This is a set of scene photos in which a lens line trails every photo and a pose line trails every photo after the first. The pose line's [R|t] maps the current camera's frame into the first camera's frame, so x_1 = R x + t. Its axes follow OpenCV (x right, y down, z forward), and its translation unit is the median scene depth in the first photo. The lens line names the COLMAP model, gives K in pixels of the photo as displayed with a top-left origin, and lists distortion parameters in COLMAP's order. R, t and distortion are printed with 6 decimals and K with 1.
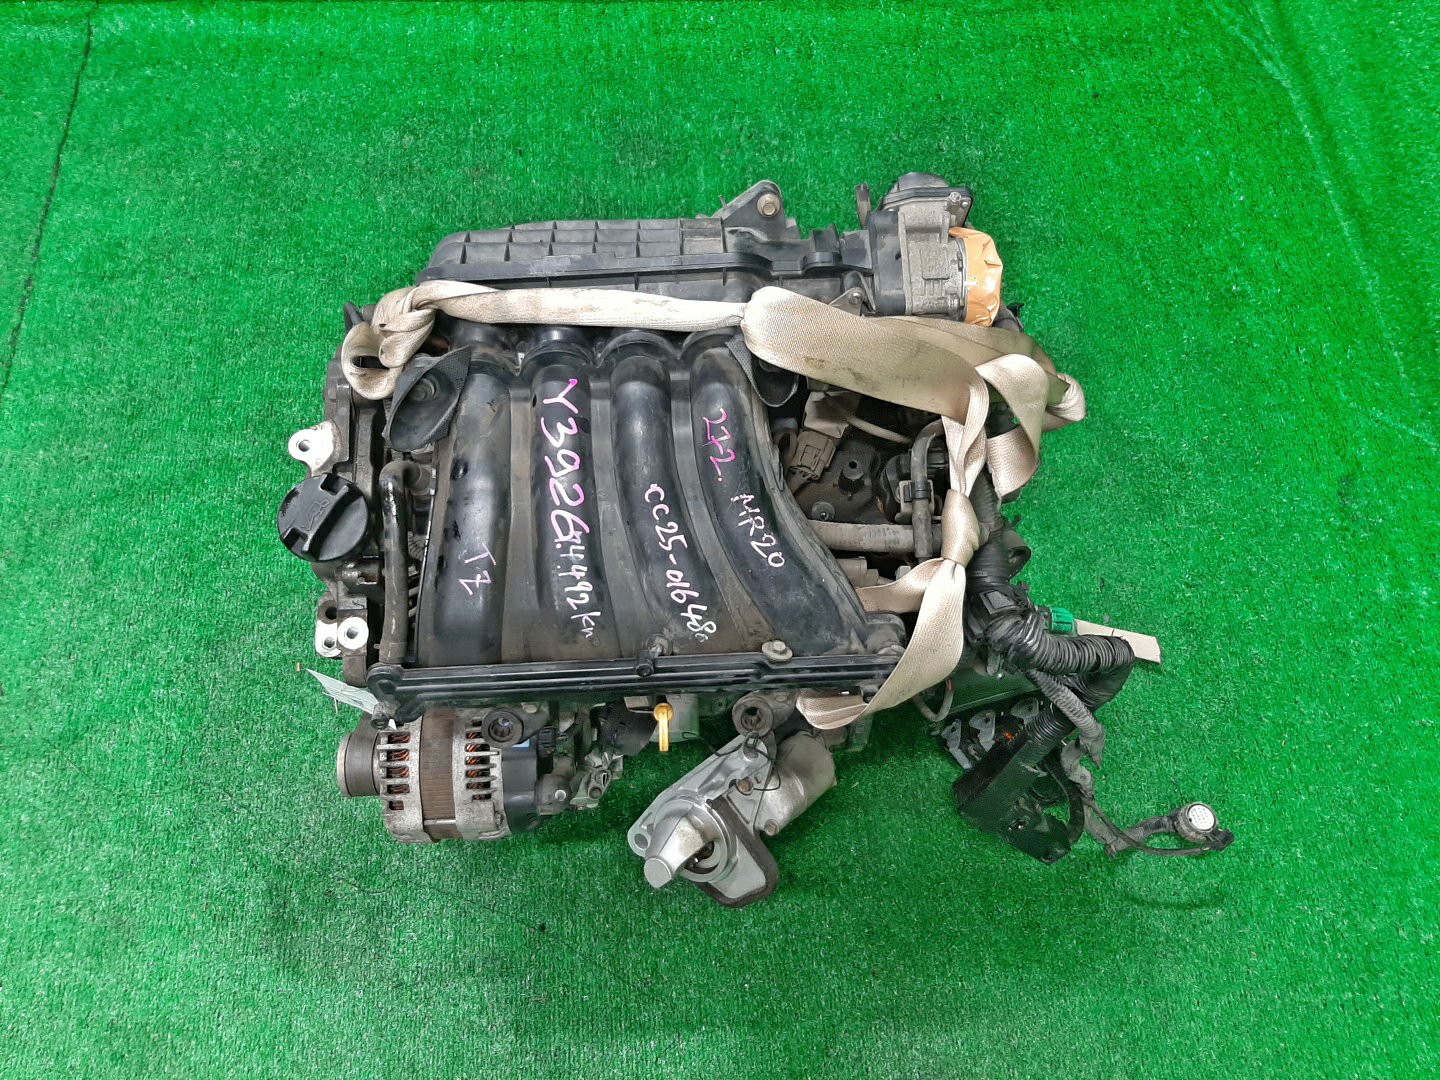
lens RADIAL K [[1112.2, 0, 720.0], [0, 1112.2, 540.0], [0, 0, 1]] dist [0.086747, -0.147901]
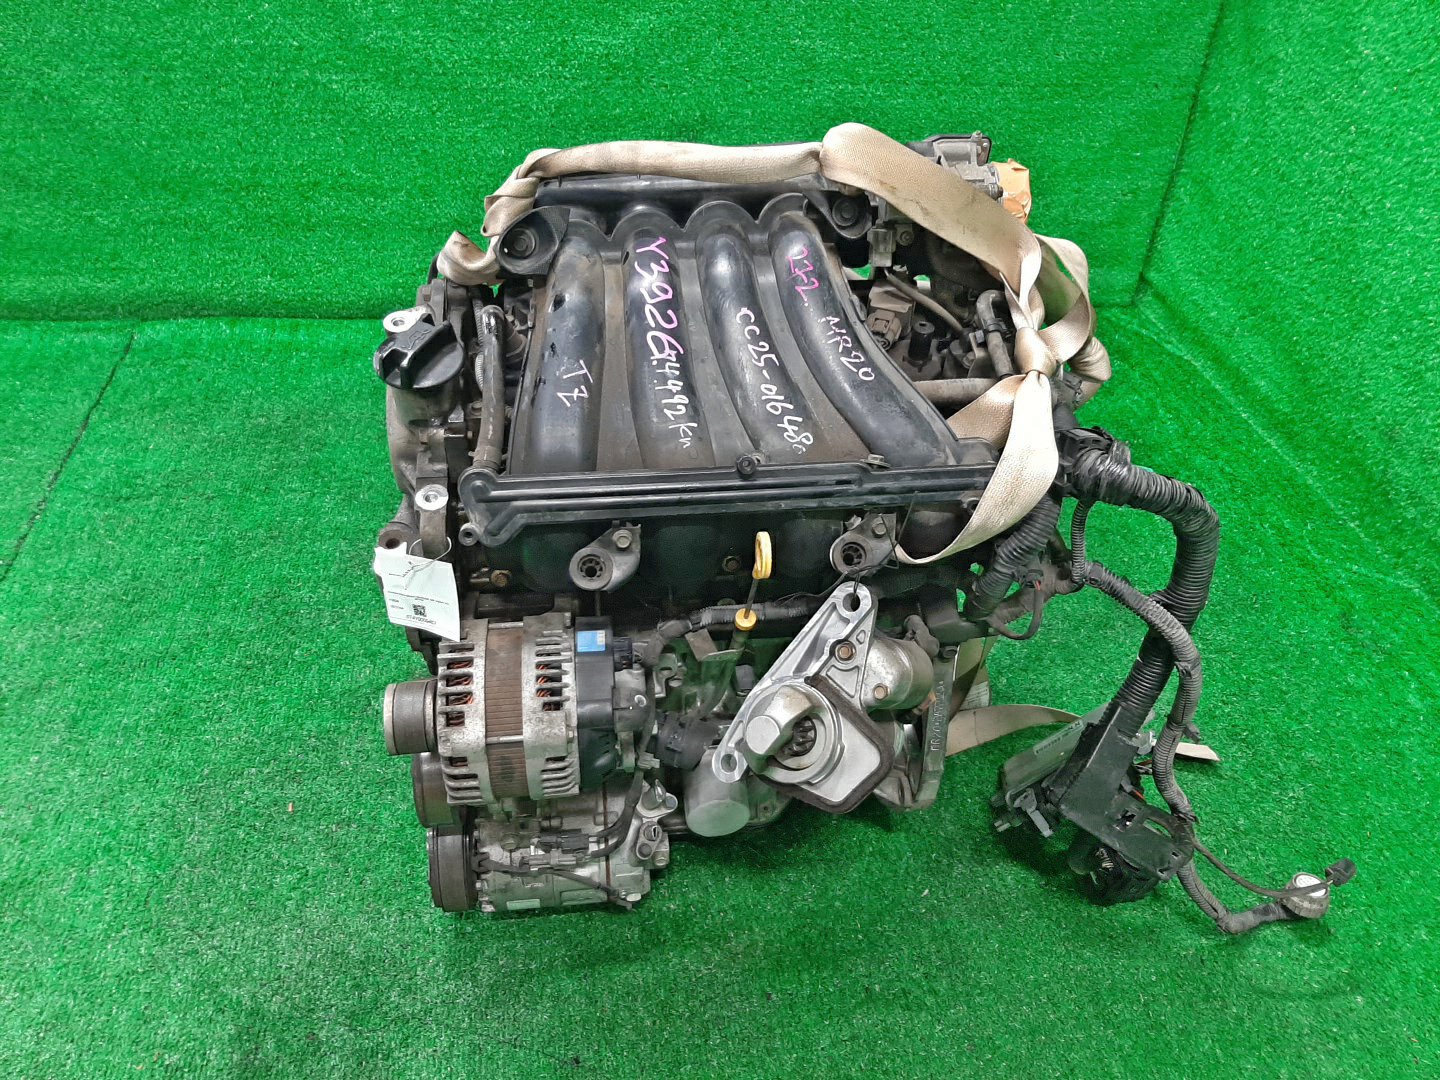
lens RADIAL K [[1112.2, 0, 720.0], [0, 1112.2, 540.0], [0, 0, 1]] dist [0.086747, -0.147901]
pose [[0.997085, -0.030783, 0.069821, -0.136628], [0.058482, 0.896037, -0.440111, 0.510667], [-0.049014, 0.442911, 0.895225, 0.131452]]
